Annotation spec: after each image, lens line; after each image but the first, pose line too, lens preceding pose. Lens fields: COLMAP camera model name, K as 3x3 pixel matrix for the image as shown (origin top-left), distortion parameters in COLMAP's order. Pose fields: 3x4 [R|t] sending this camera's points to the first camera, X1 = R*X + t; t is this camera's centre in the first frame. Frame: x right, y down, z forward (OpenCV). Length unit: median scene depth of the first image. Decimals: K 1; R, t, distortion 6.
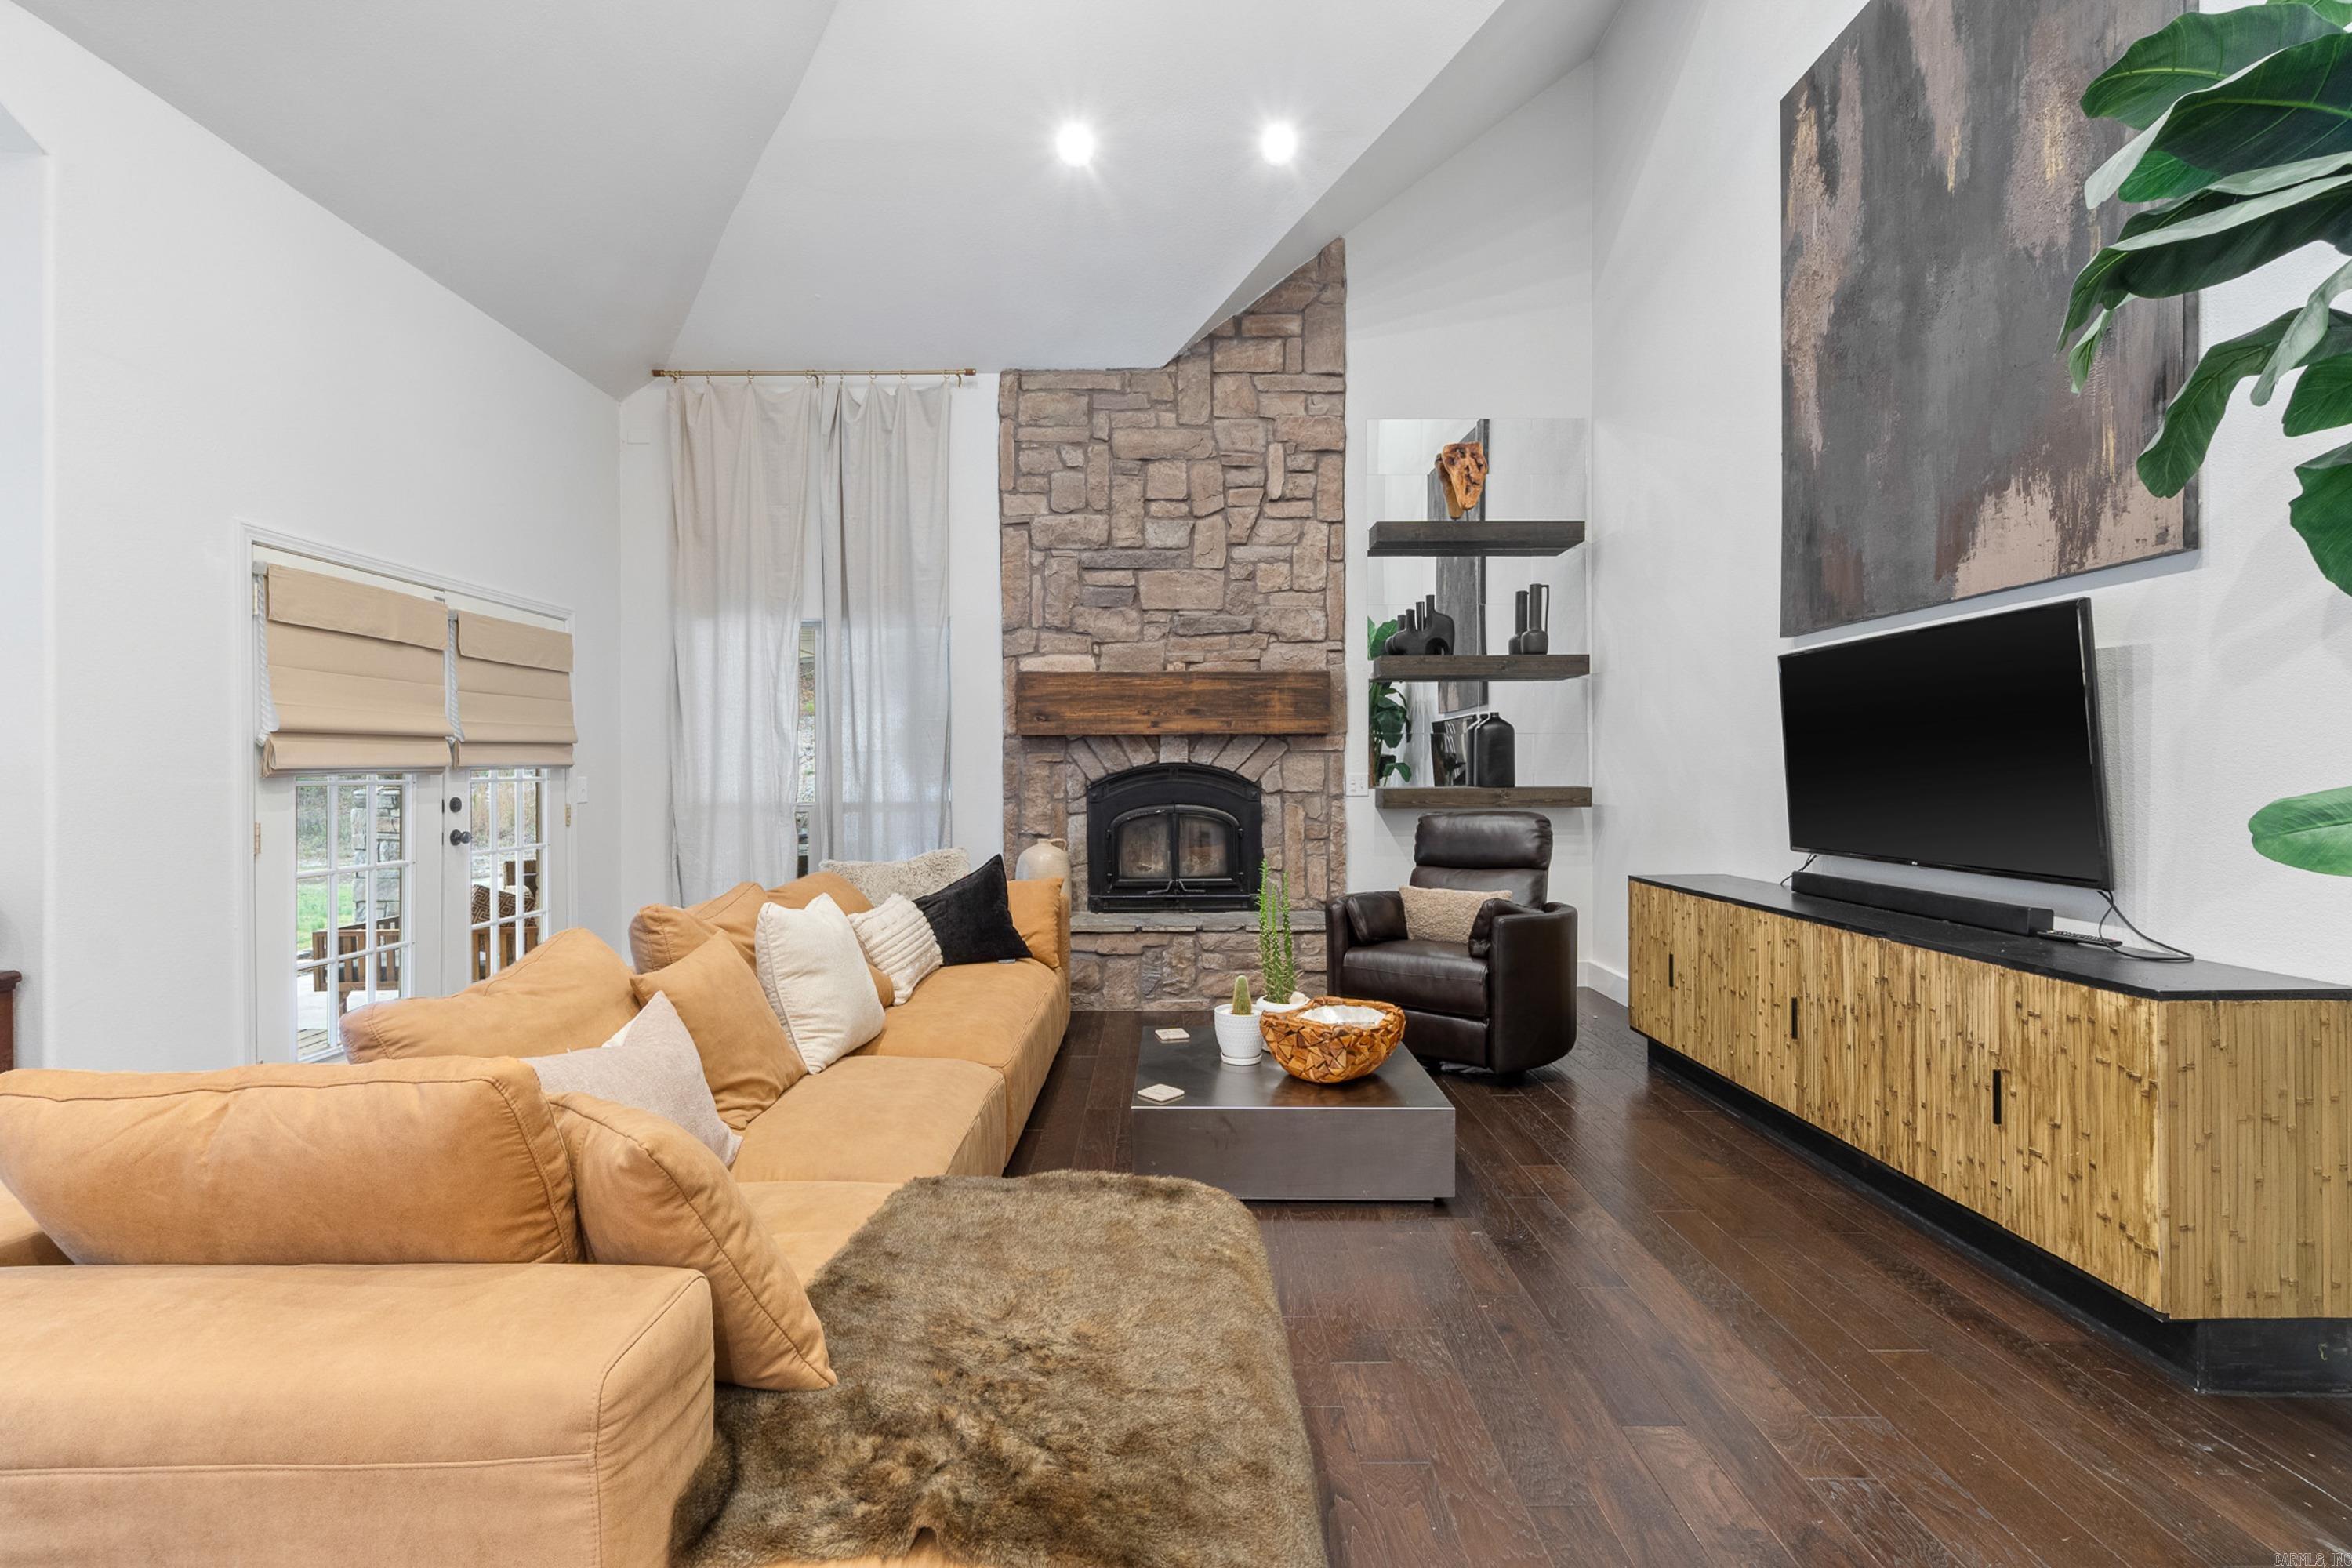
lens RADIAL K [[1019.7, 0, 1181.0], [0, 1019.7, 777.1], [0, 0, 1]] dist [-0.007413, 0.002093]
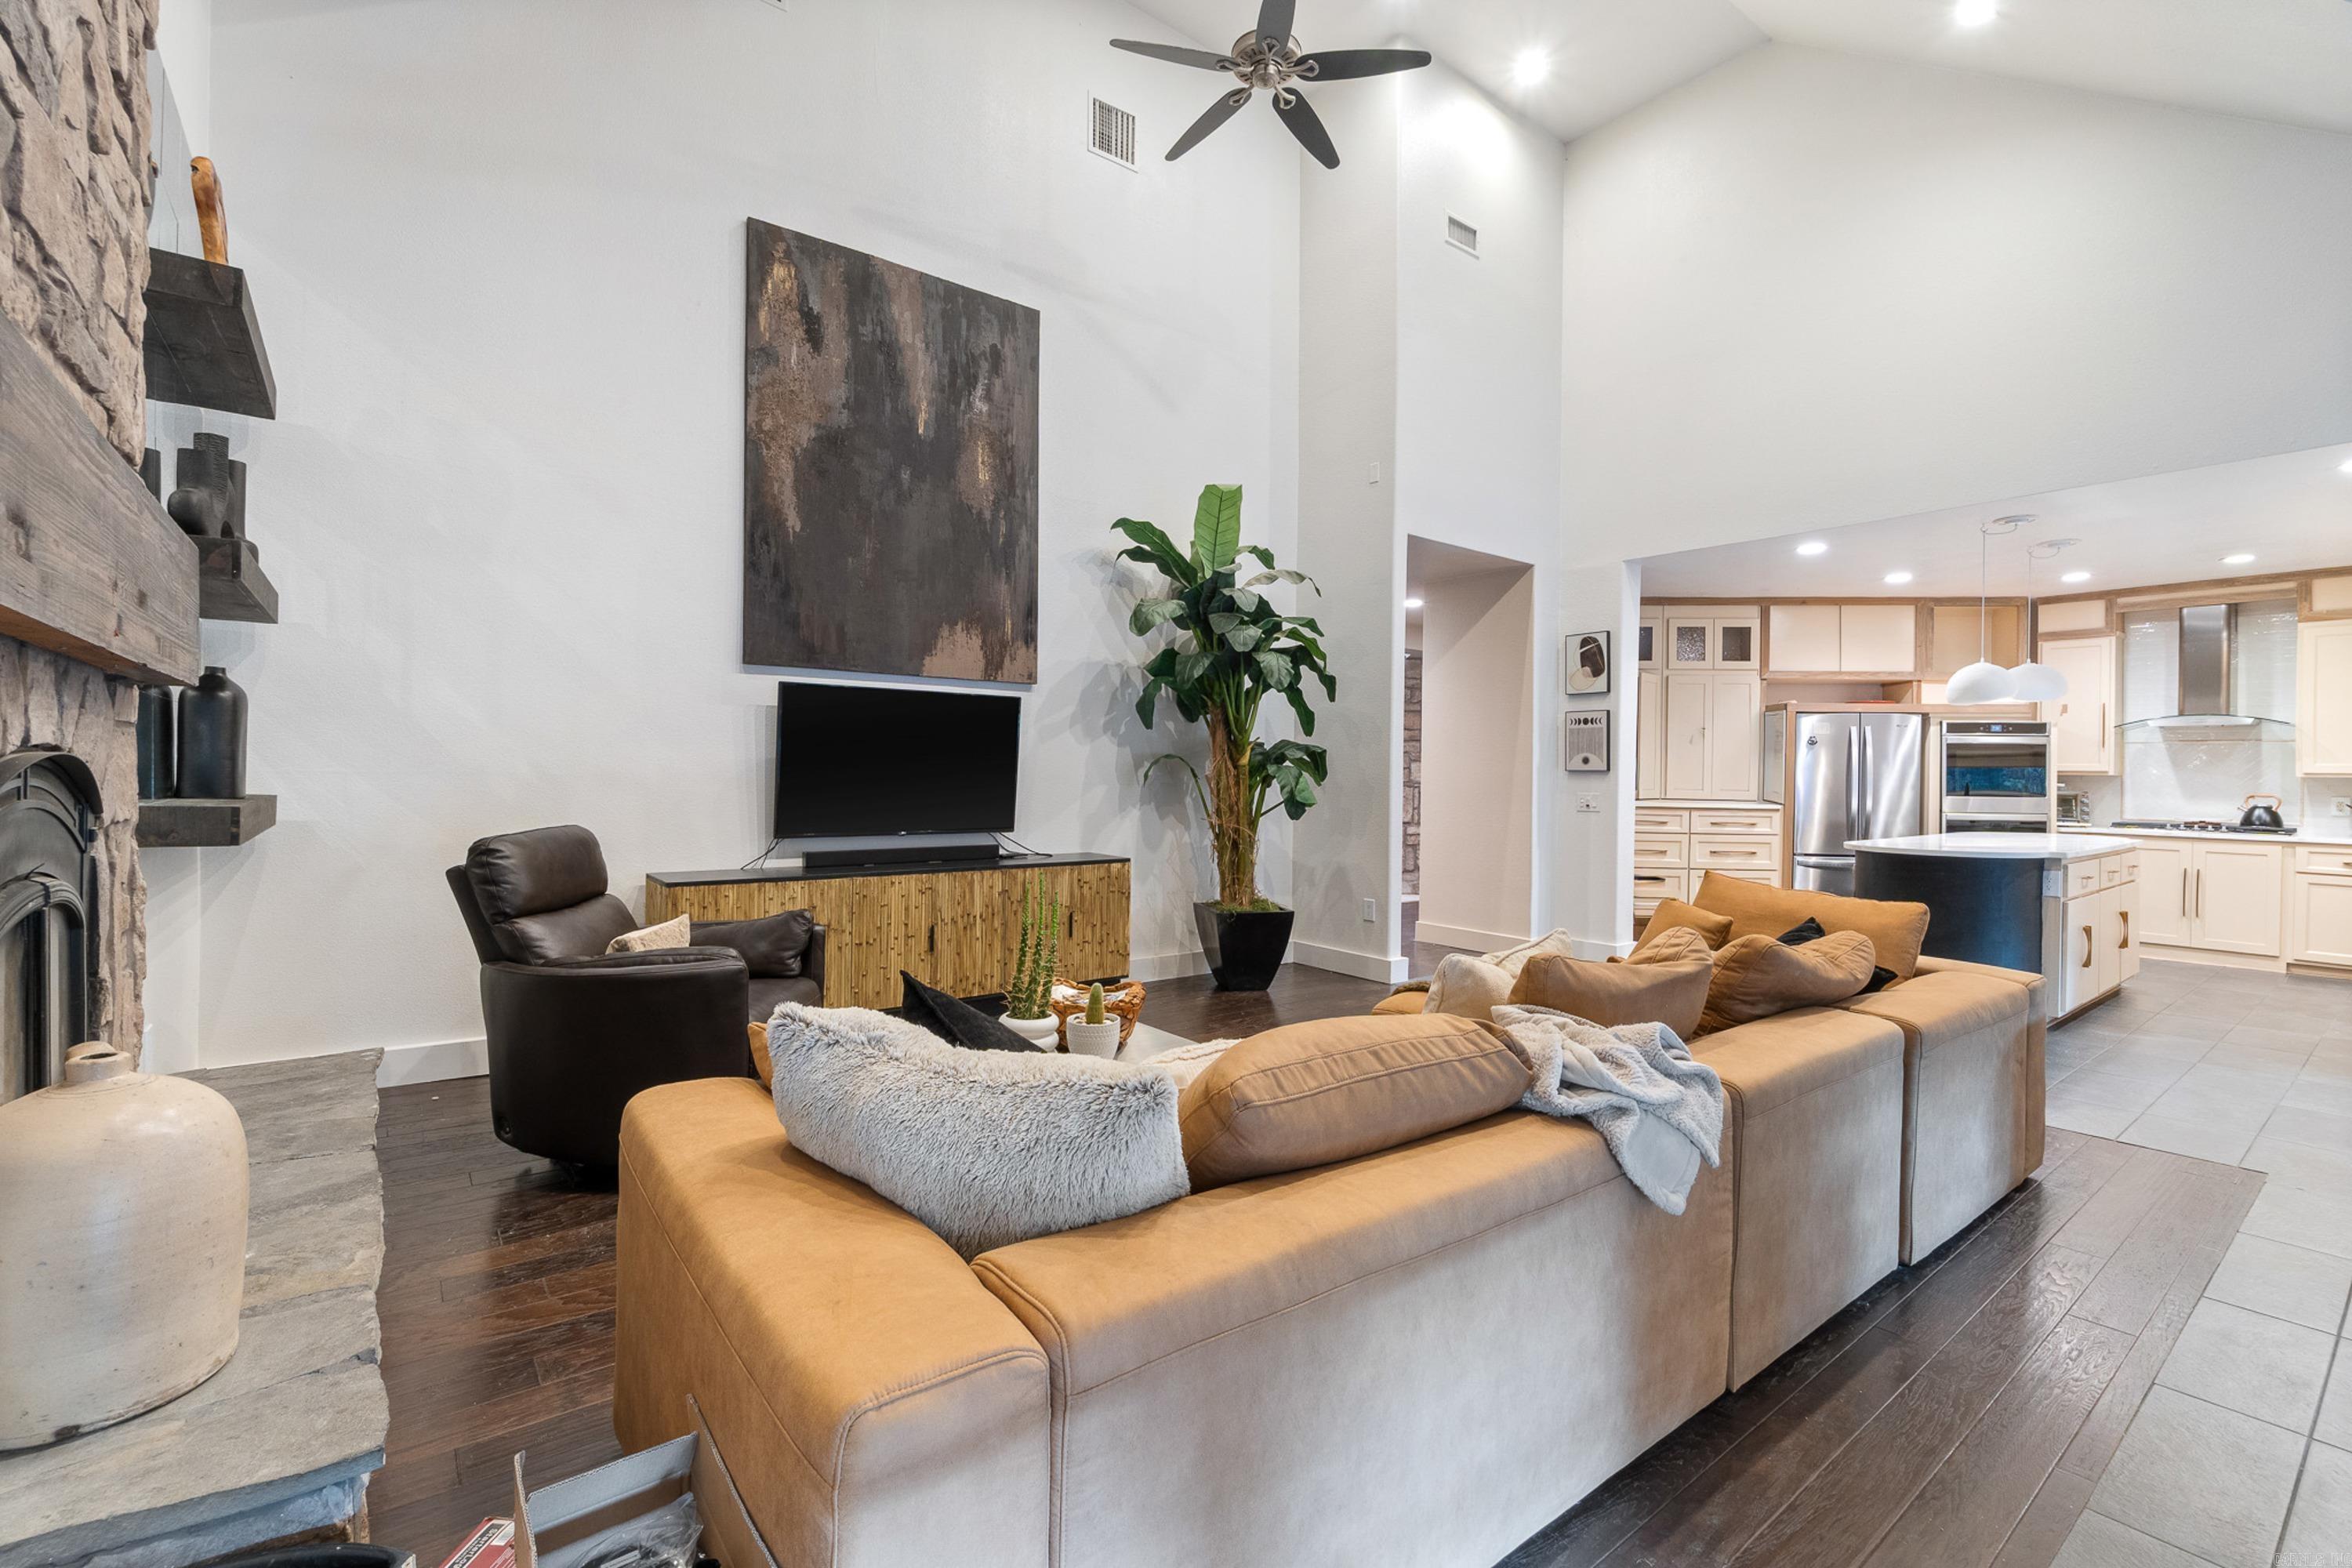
lens RADIAL K [[1019.7, 0, 1177.6], [0, 1019.7, 782.4], [0, 0, 1]] dist [-0.007413, 0.002093]
pose [[-0.598738, -0.007603, 0.800909, -0.697480], [-0.004143, 0.999971, 0.006395, -0.006838], [-0.800934, 0.000511, -0.598752, 1.345140]]
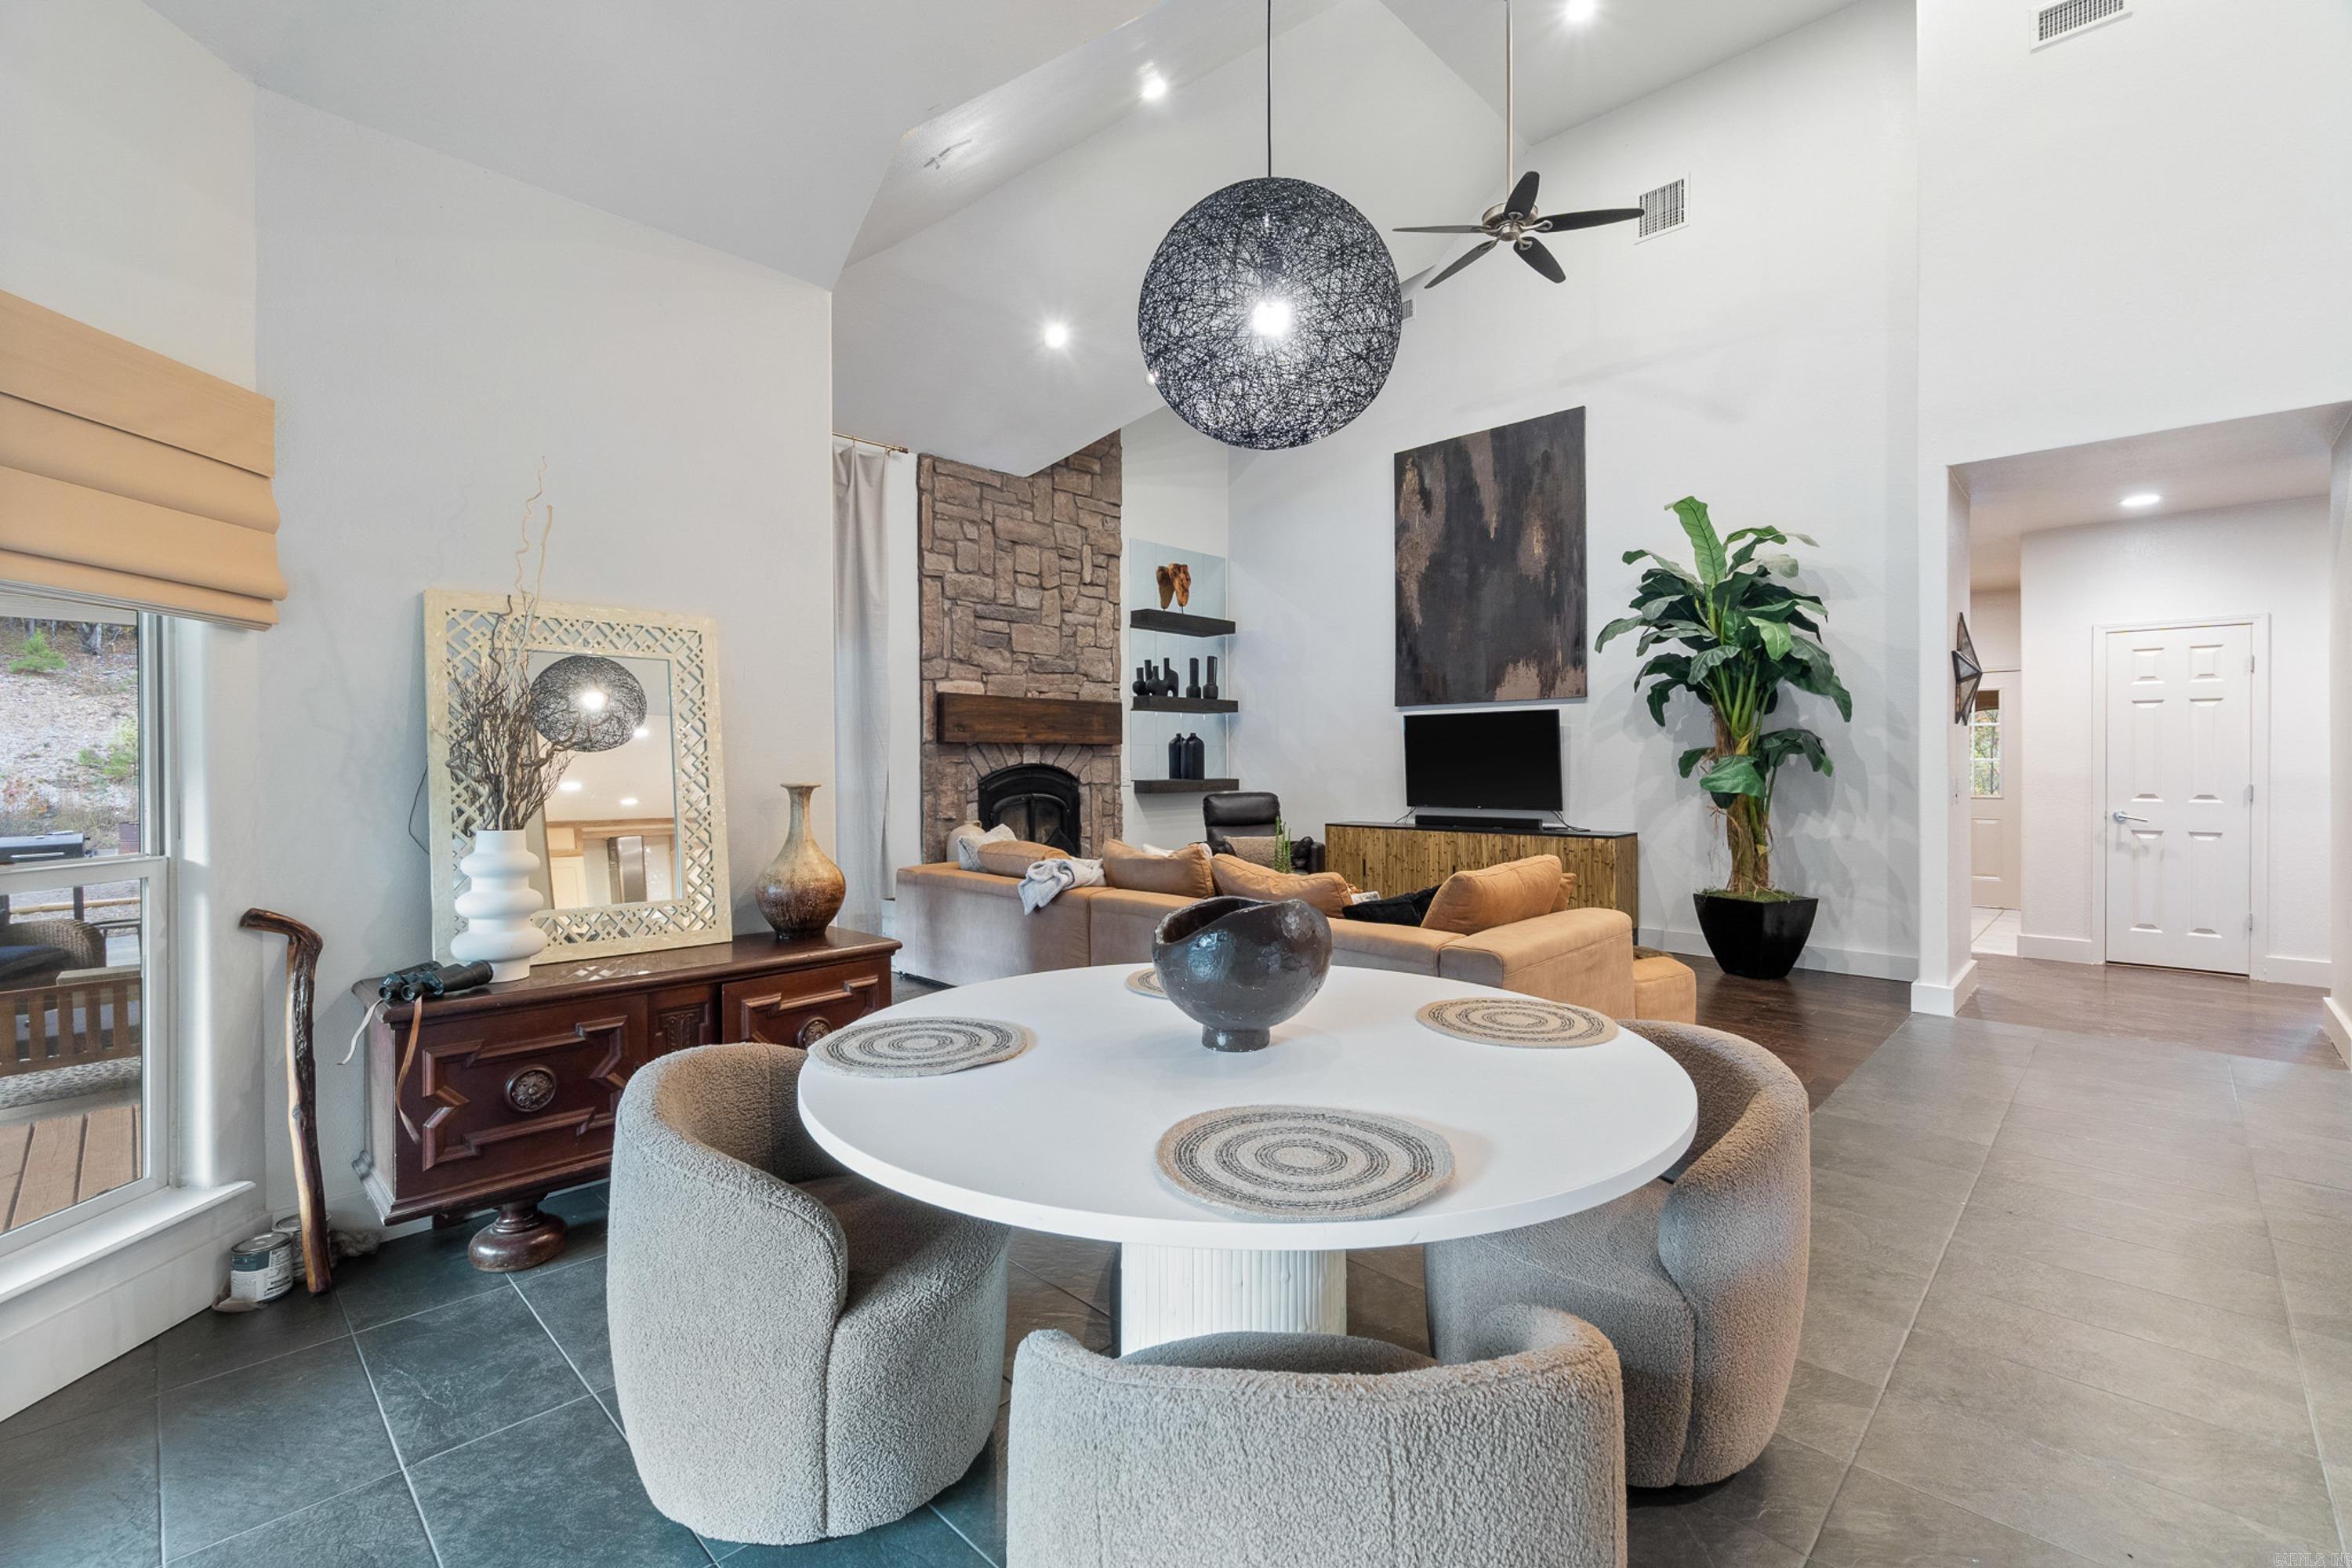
lens RADIAL K [[1019.7, 0, 1168.4], [0, 1019.7, 768.4], [0, 0, 1]] dist [-0.007413, 0.002093]
pose [[0.702378, 0.000058, 0.711804, -1.285055], [0.004507, 0.999980, -0.004529, -0.000589], [-0.711790, 0.006389, 0.702363, -0.159056]]
